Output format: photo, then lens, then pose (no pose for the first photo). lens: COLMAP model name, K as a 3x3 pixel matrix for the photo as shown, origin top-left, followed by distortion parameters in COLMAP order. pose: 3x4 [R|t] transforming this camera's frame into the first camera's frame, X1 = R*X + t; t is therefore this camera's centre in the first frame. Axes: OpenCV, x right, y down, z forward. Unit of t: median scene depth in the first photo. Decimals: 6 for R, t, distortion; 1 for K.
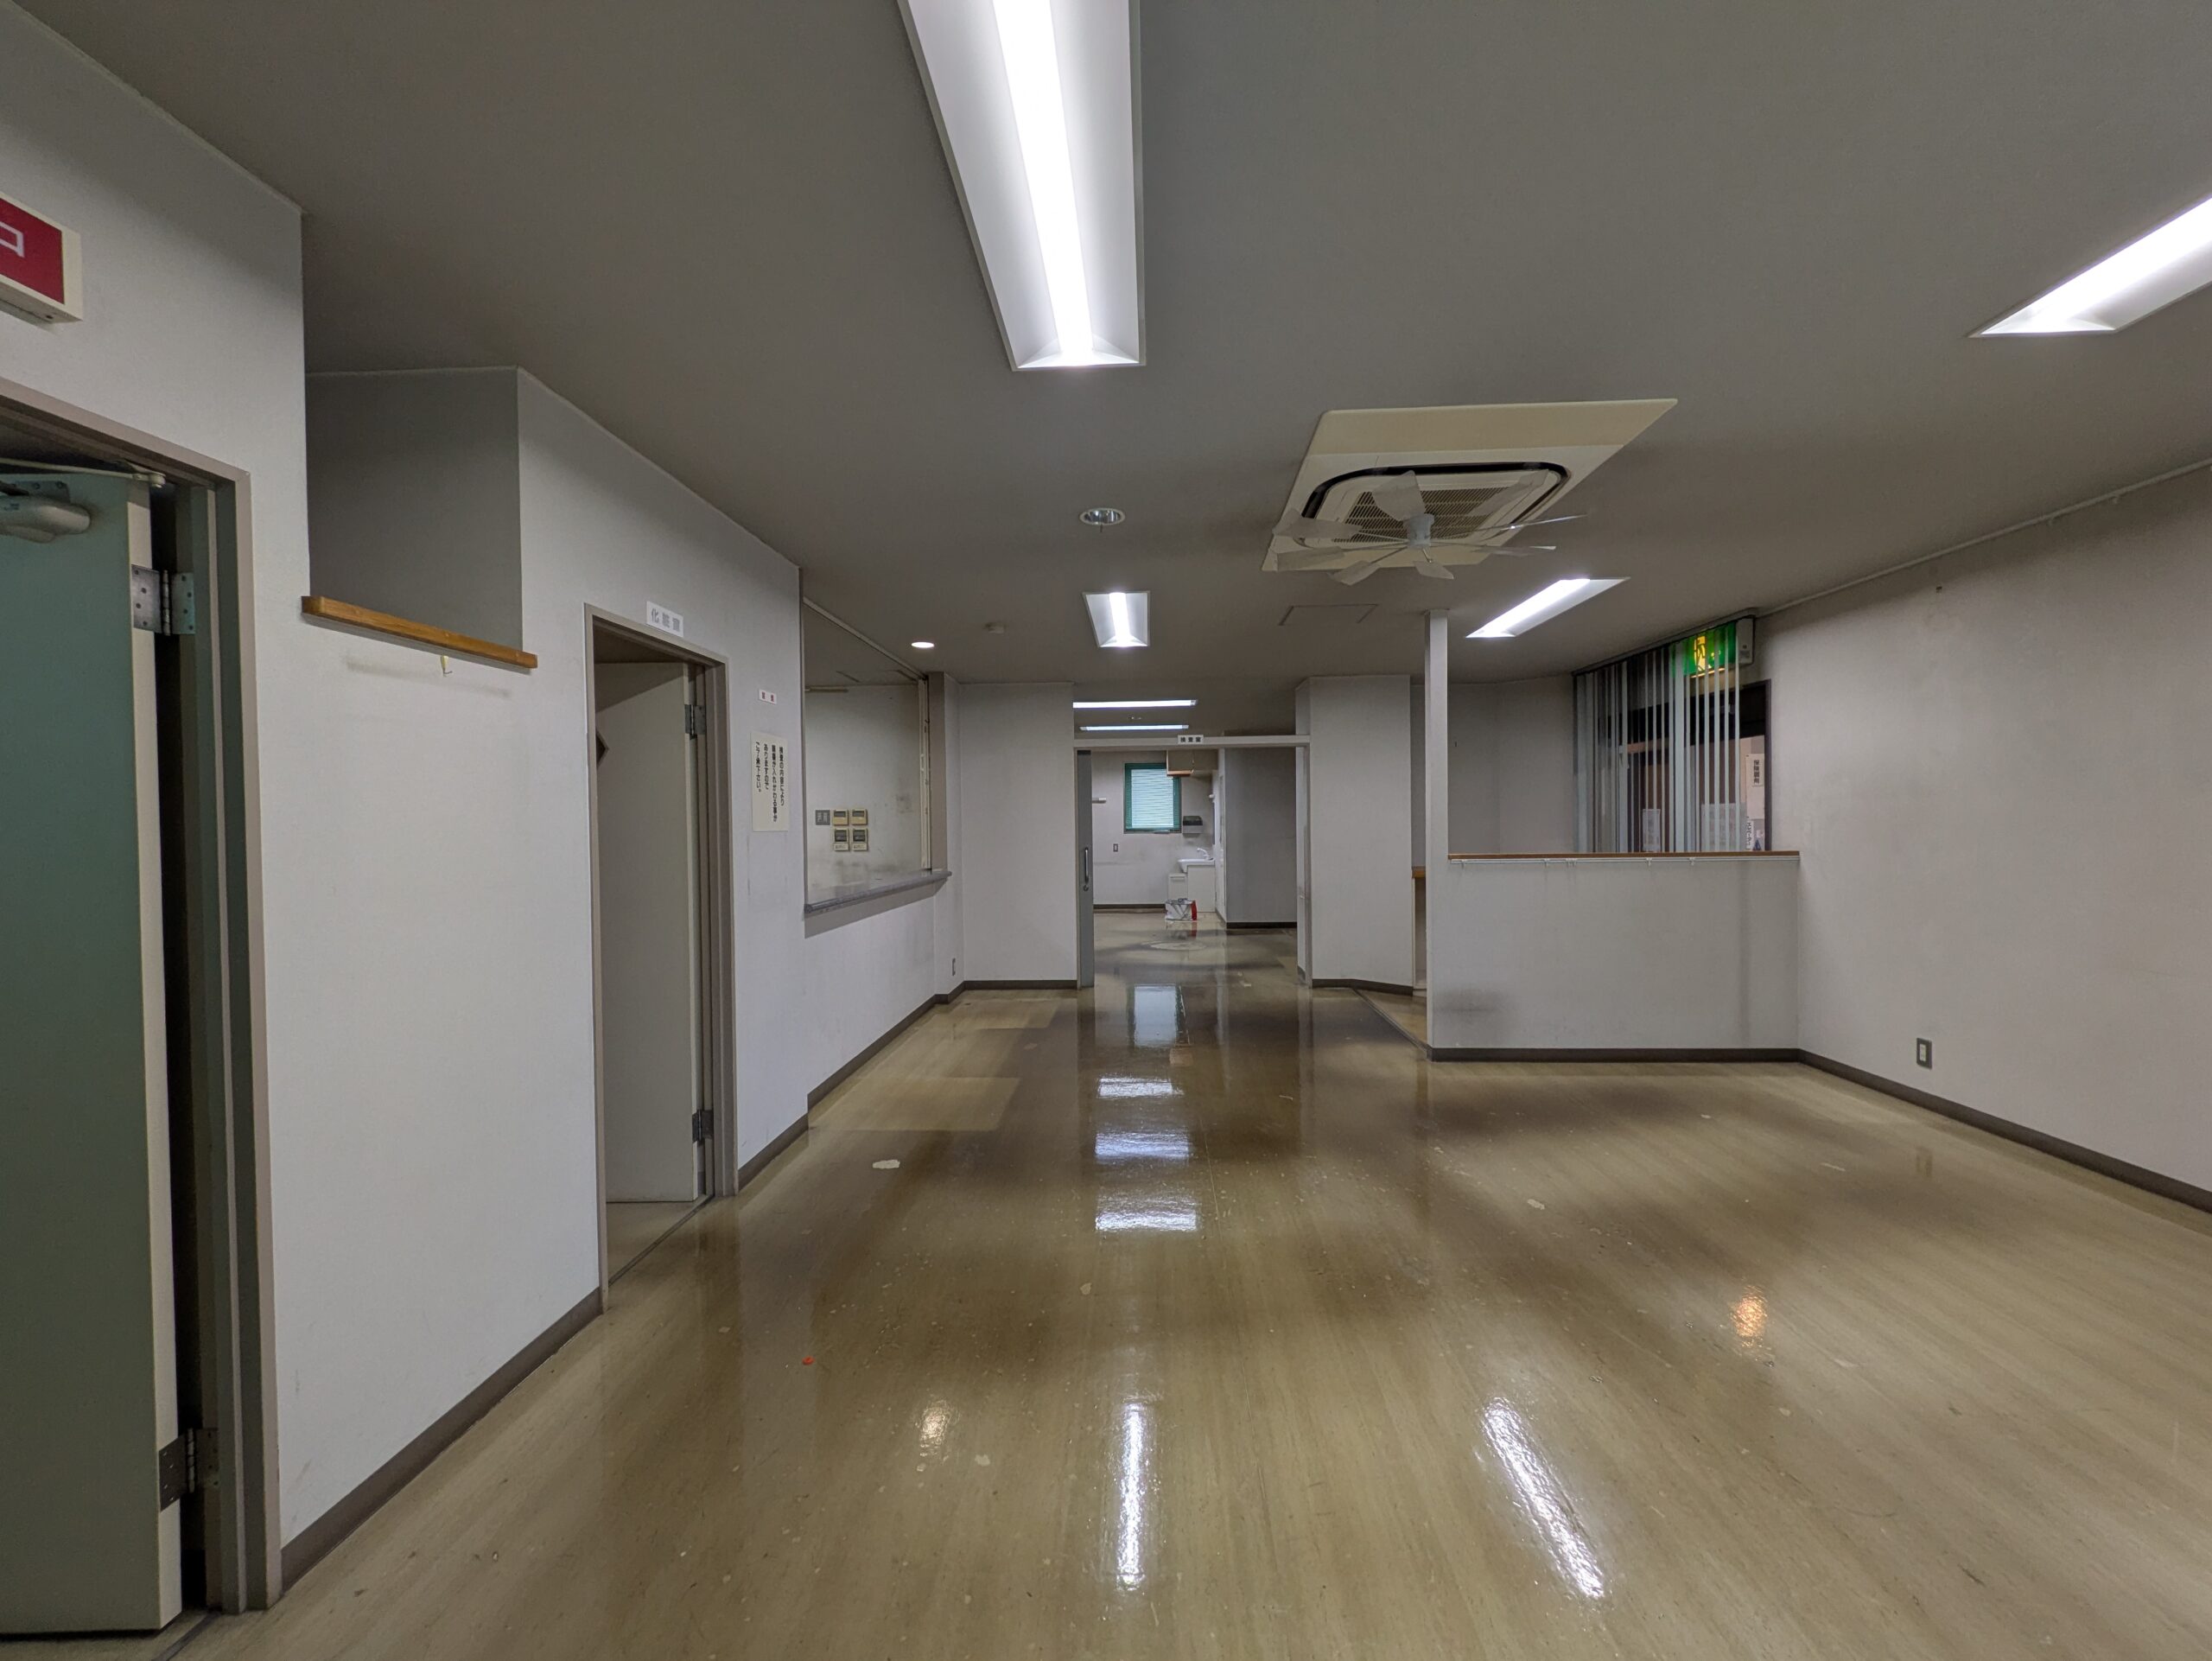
lens RADIAL K [[875.4, 0, 1109.8], [0, 875.4, 836.8], [0, 0, 1]] dist [0.000048, 0.000477]
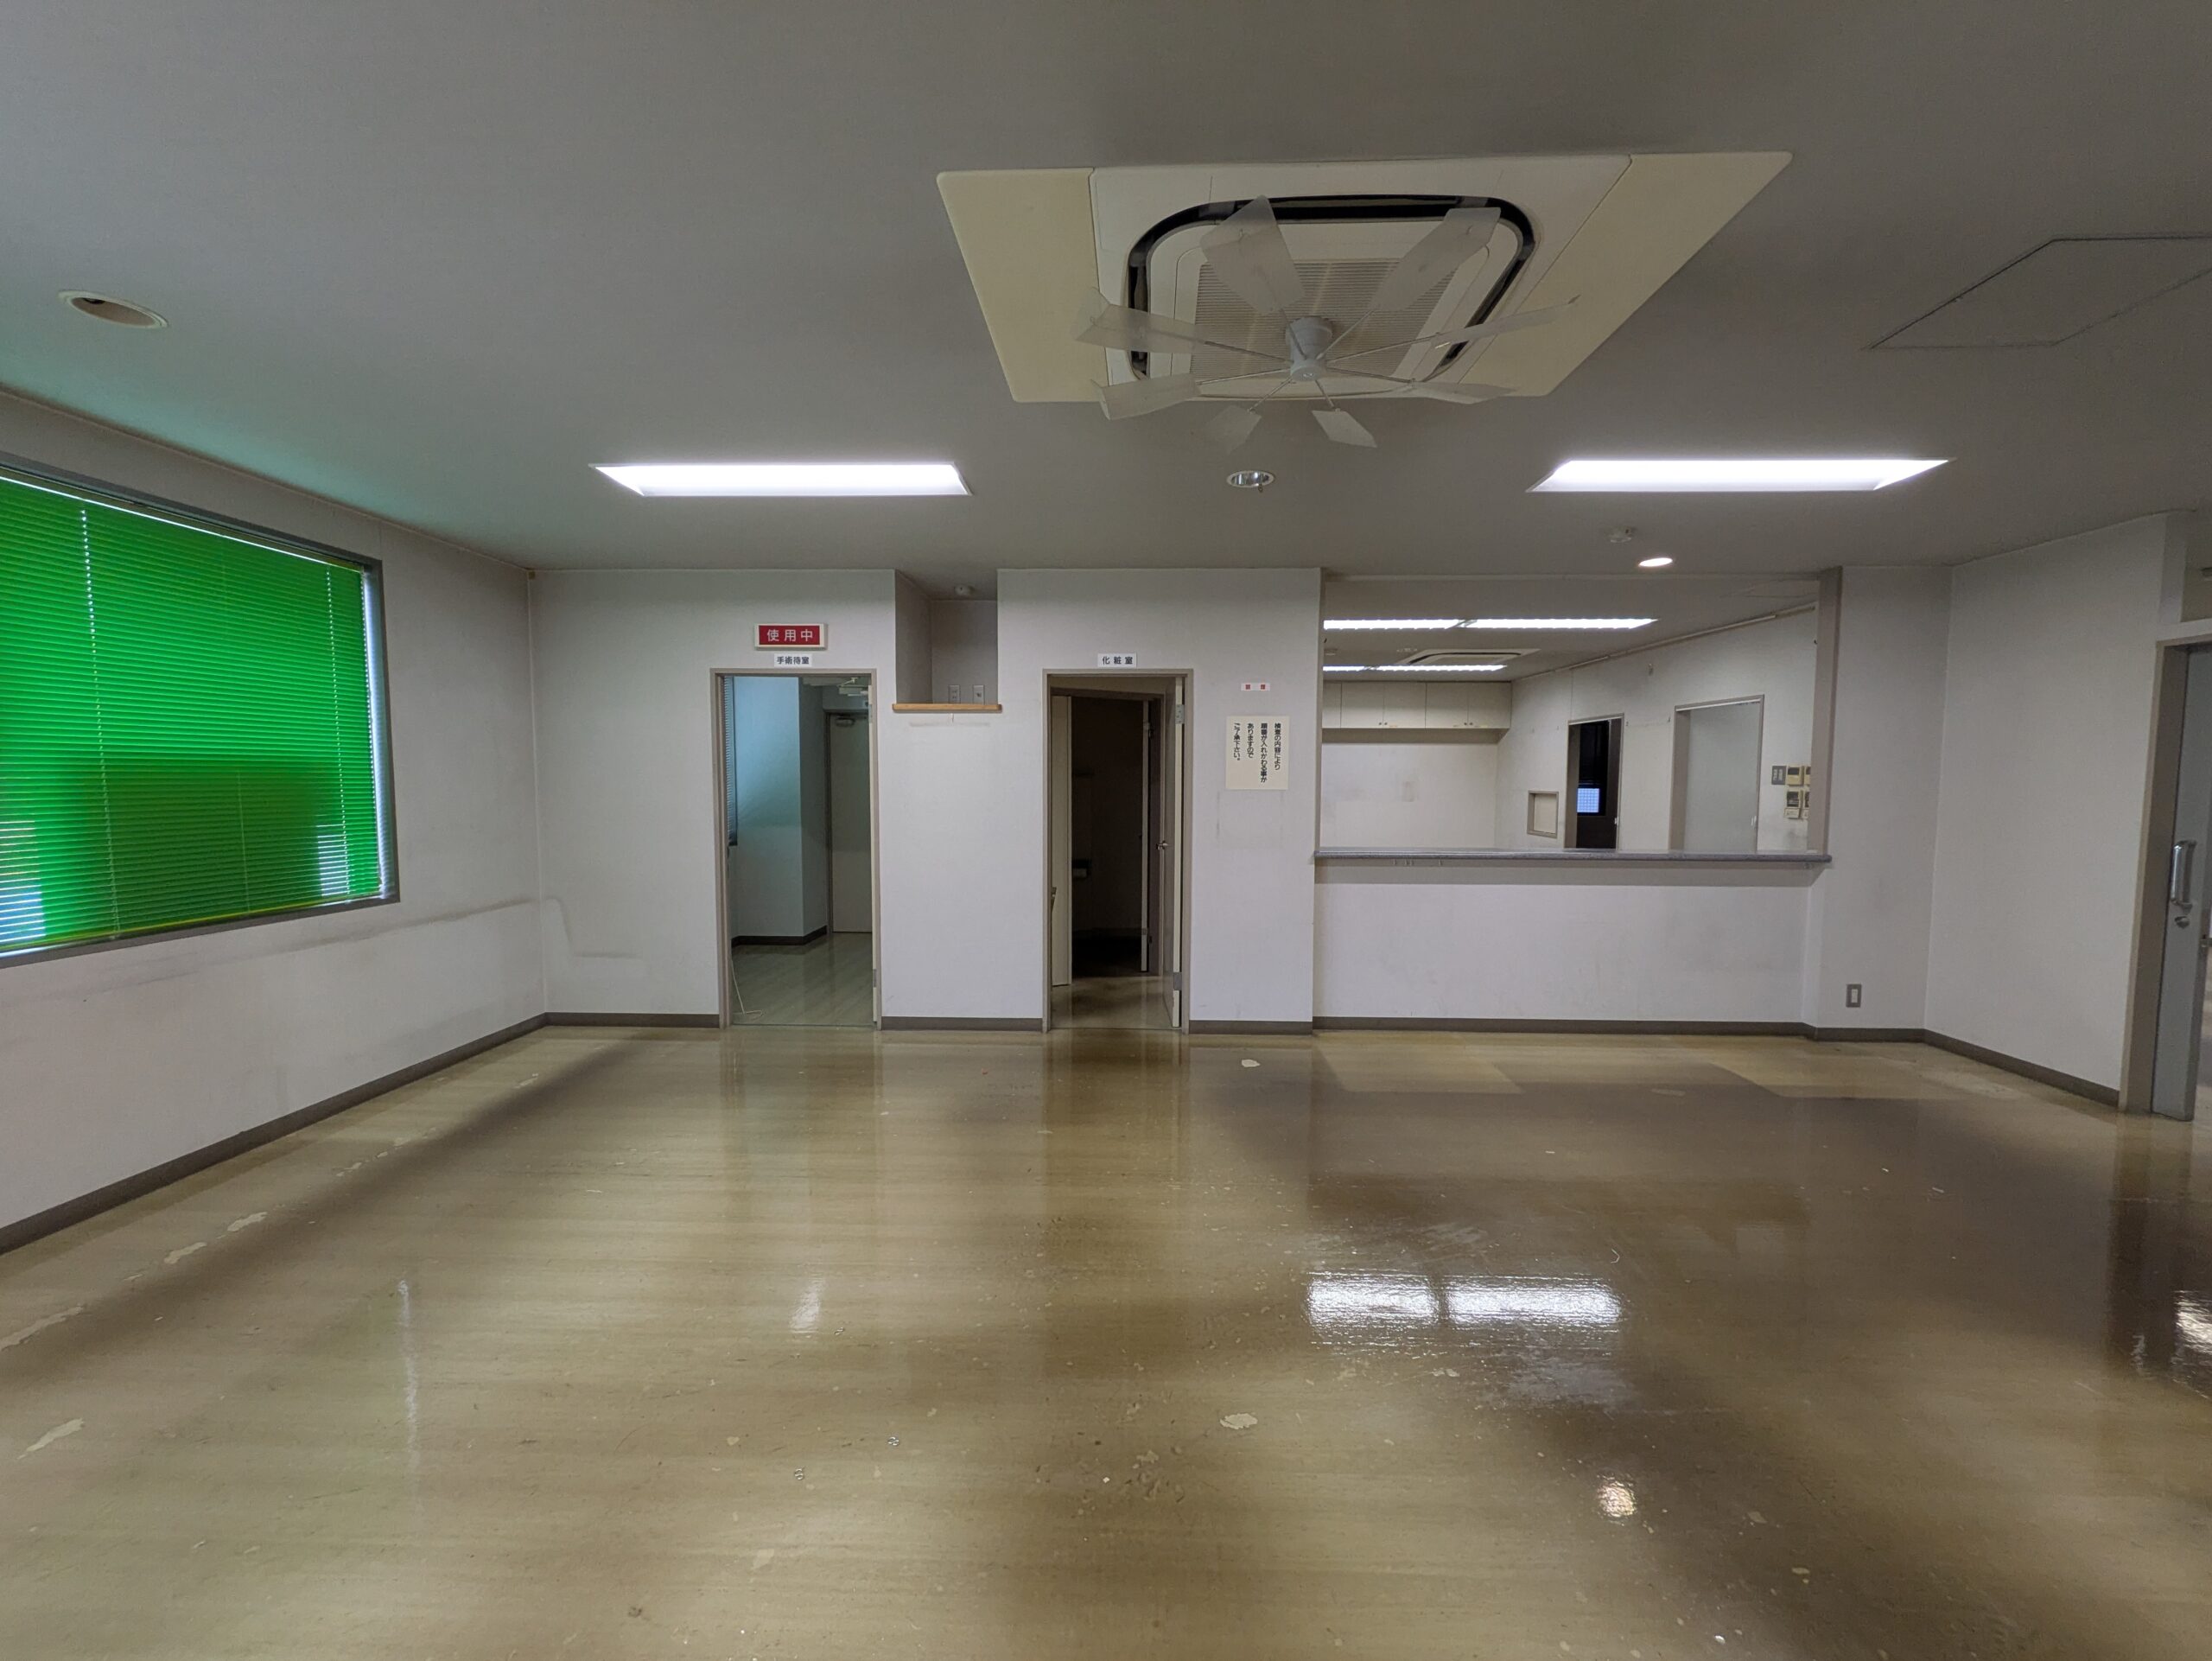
lens RADIAL K [[875.4, 0, 1113.6], [0, 875.4, 834.3], [0, 0, 1]] dist [0.000048, 0.000477]
pose [[0.016603, 0.076145, -0.996959, 0.906748], [-0.018506, 0.996949, 0.075836, -0.035019], [0.999691, 0.017190, 0.017962, 0.753177]]
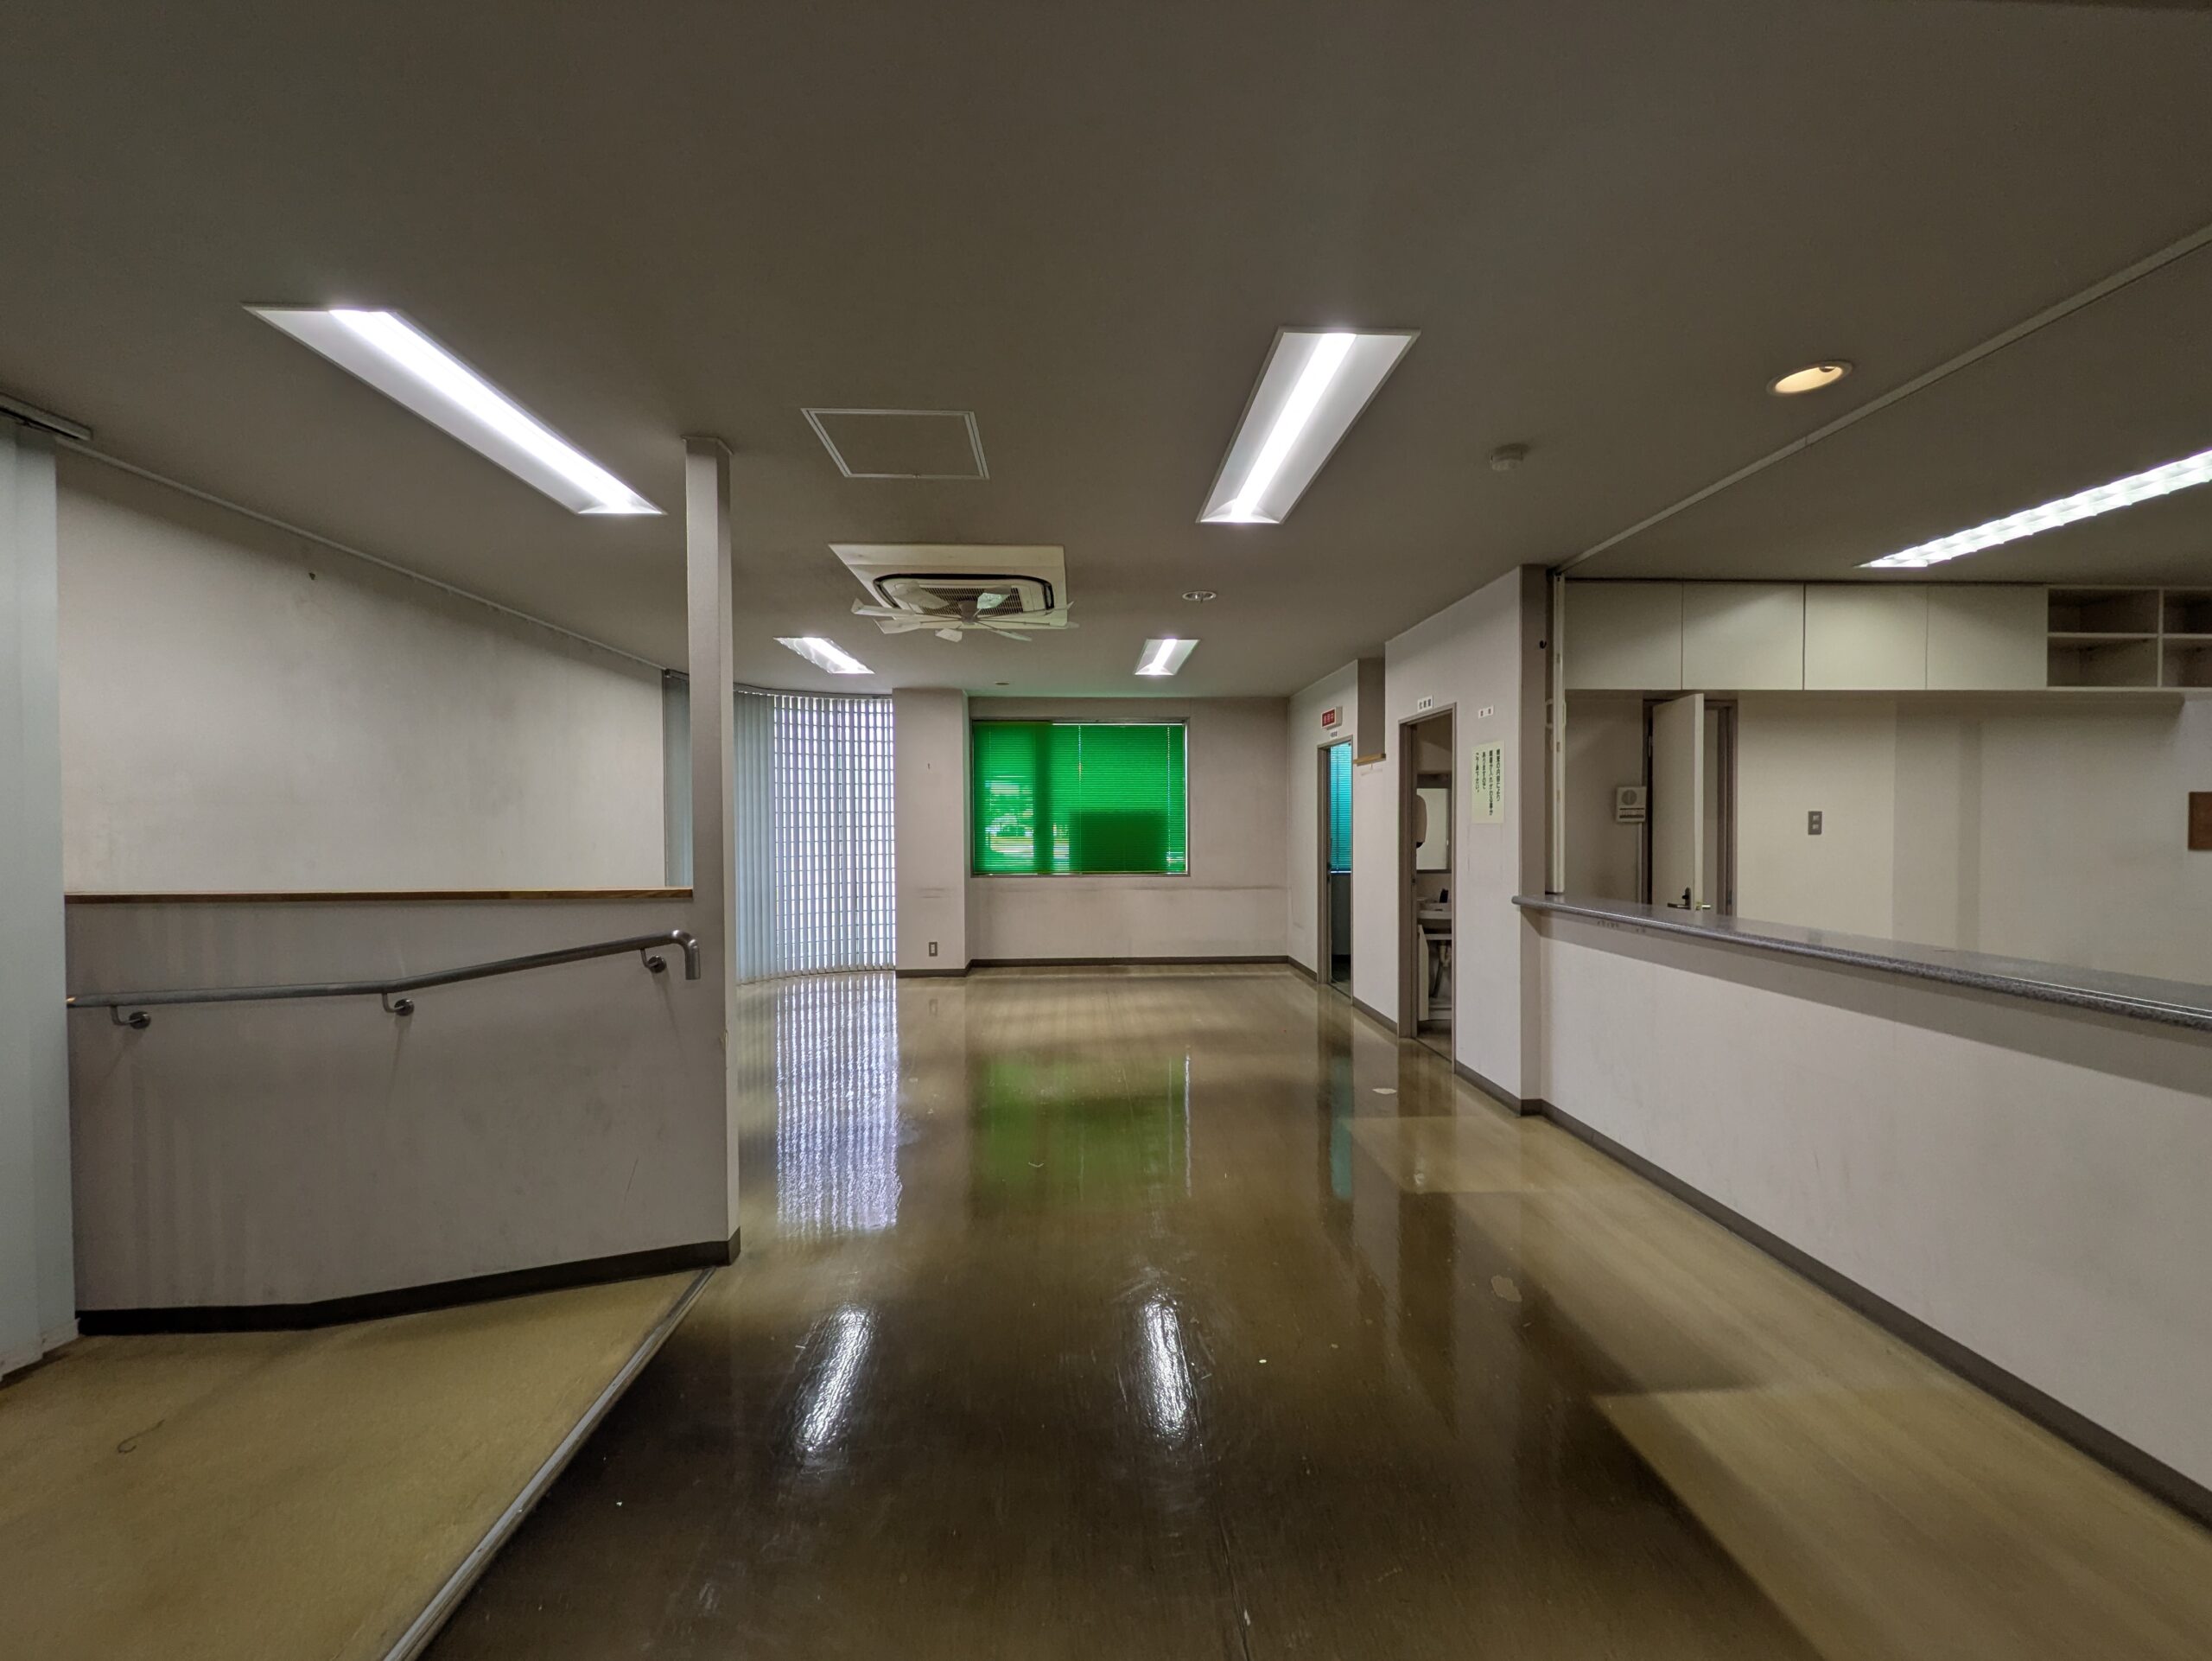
lens RADIAL K [[875.4, 0, 1112.1], [0, 875.4, 825.3], [0, 0, 1]] dist [0.000048, 0.000477]
pose [[-0.995175, 0.017419, -0.096559, 0.238559], [0.015506, 0.999669, 0.020522, -0.035703], [0.096885, 0.018926, -0.995116, 2.114630]]
